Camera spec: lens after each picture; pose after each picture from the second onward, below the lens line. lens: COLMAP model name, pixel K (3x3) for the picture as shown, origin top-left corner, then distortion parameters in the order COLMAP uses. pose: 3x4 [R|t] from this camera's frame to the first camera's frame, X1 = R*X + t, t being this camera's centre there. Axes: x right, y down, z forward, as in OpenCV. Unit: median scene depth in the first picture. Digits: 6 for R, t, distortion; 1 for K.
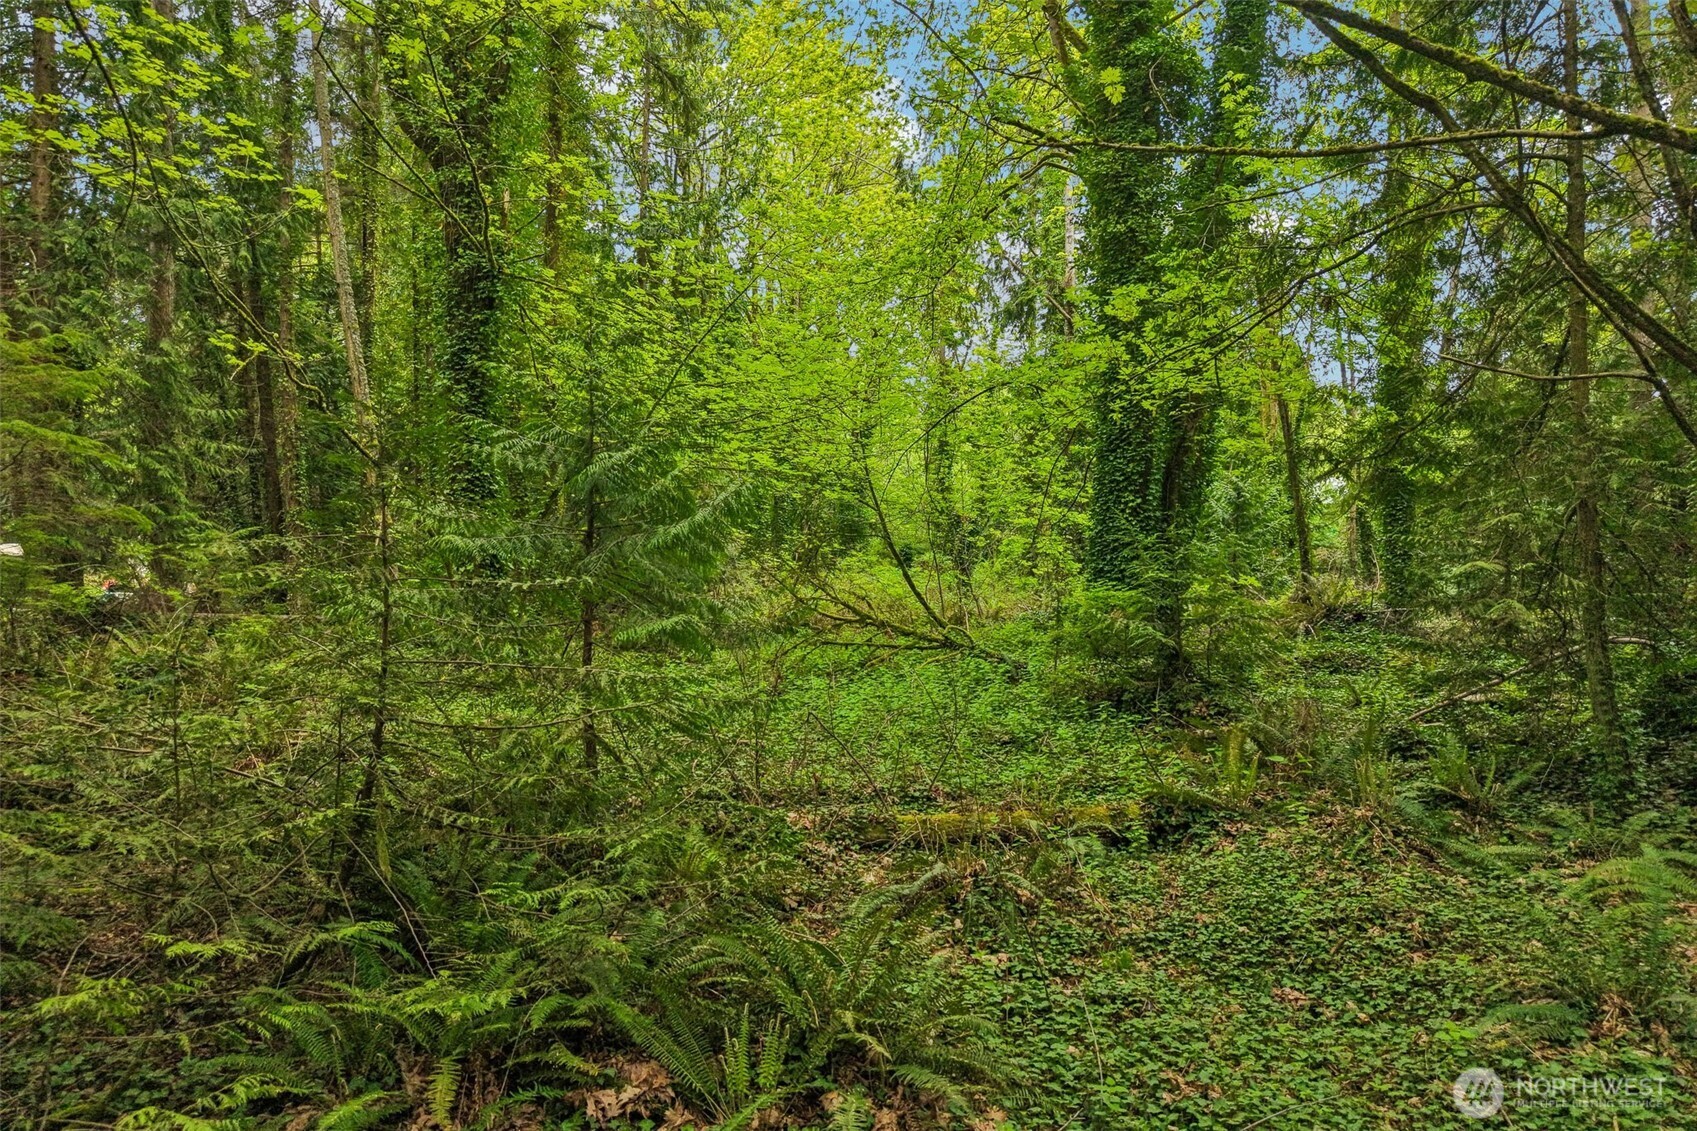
lens RADIAL K [[1158.1, 0, 848.5], [0, 1158.1, 568.2], [0, 0, 1]] dist [0.026008, -0.029615]
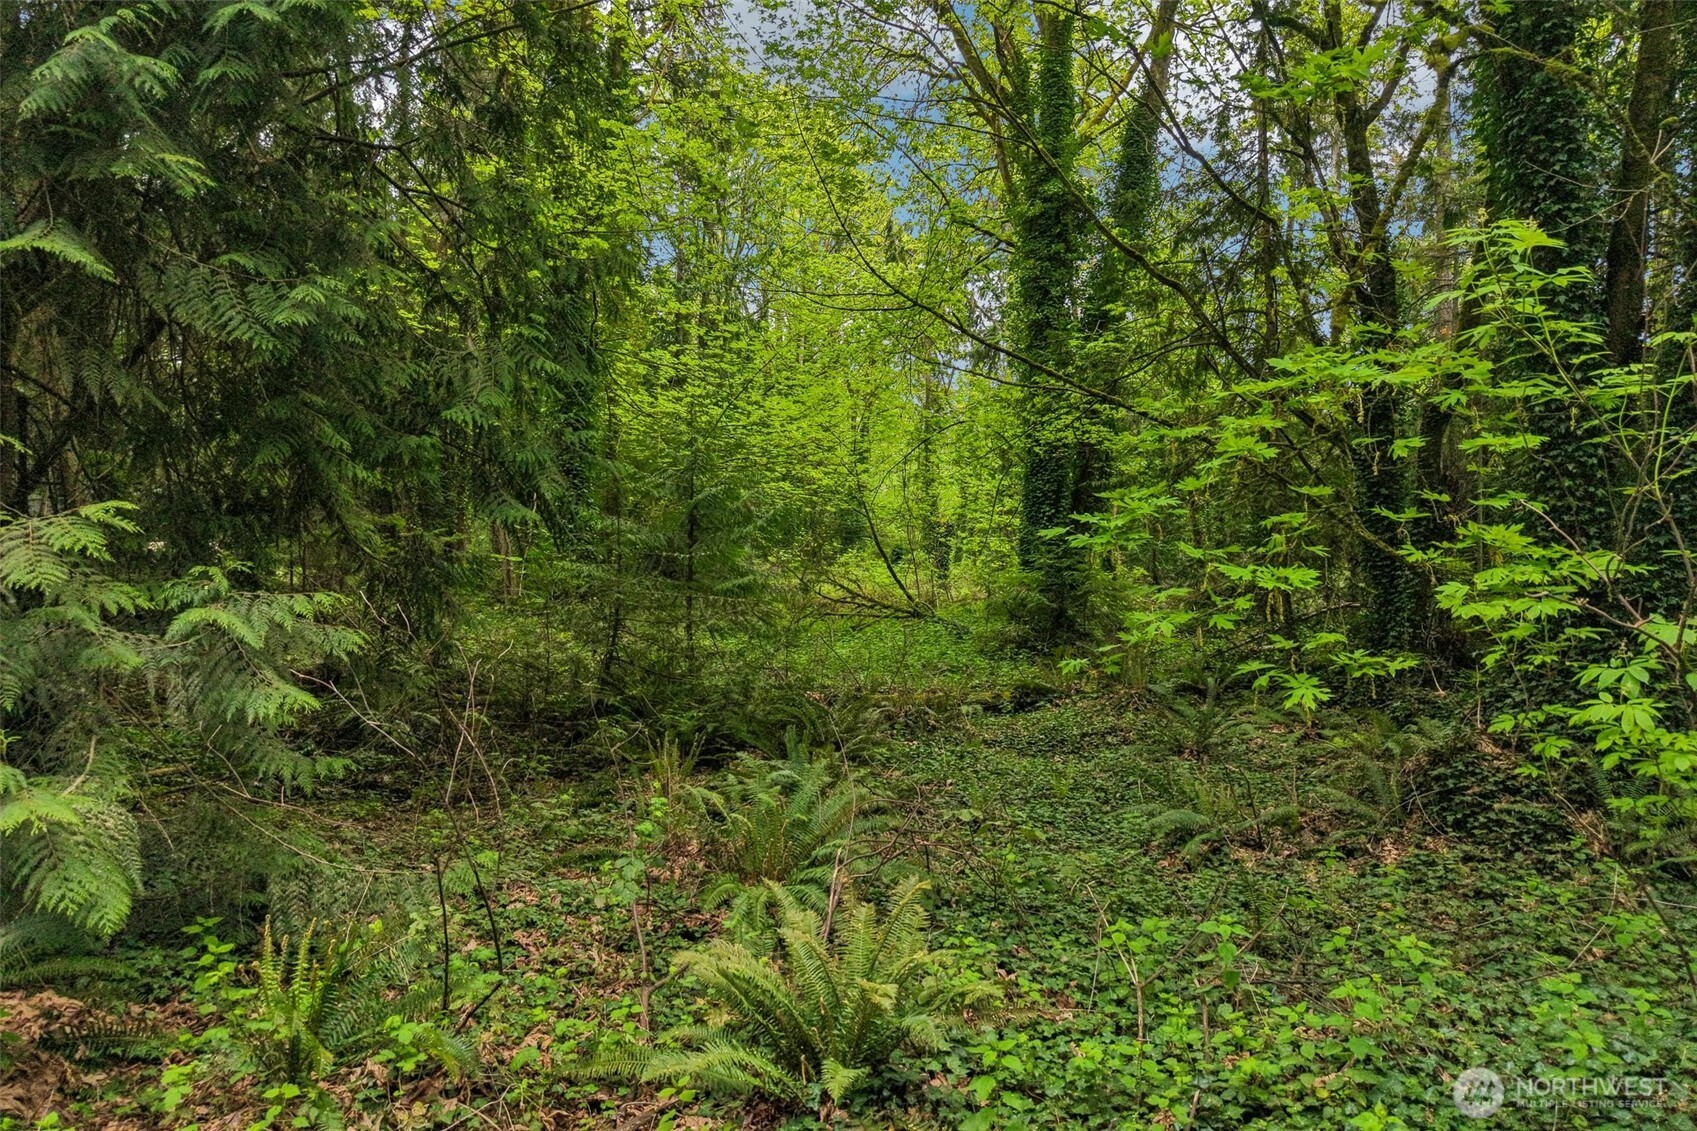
lens RADIAL K [[1158.1, 0, 848.8], [0, 1158.1, 560.6], [0, 0, 1]] dist [0.026008, -0.029615]
pose [[0.999991, -0.003017, -0.002974, 0.008438], [0.002985, 0.999937, -0.010797, 0.013034], [0.003006, 0.010788, 0.999937, -0.325538]]
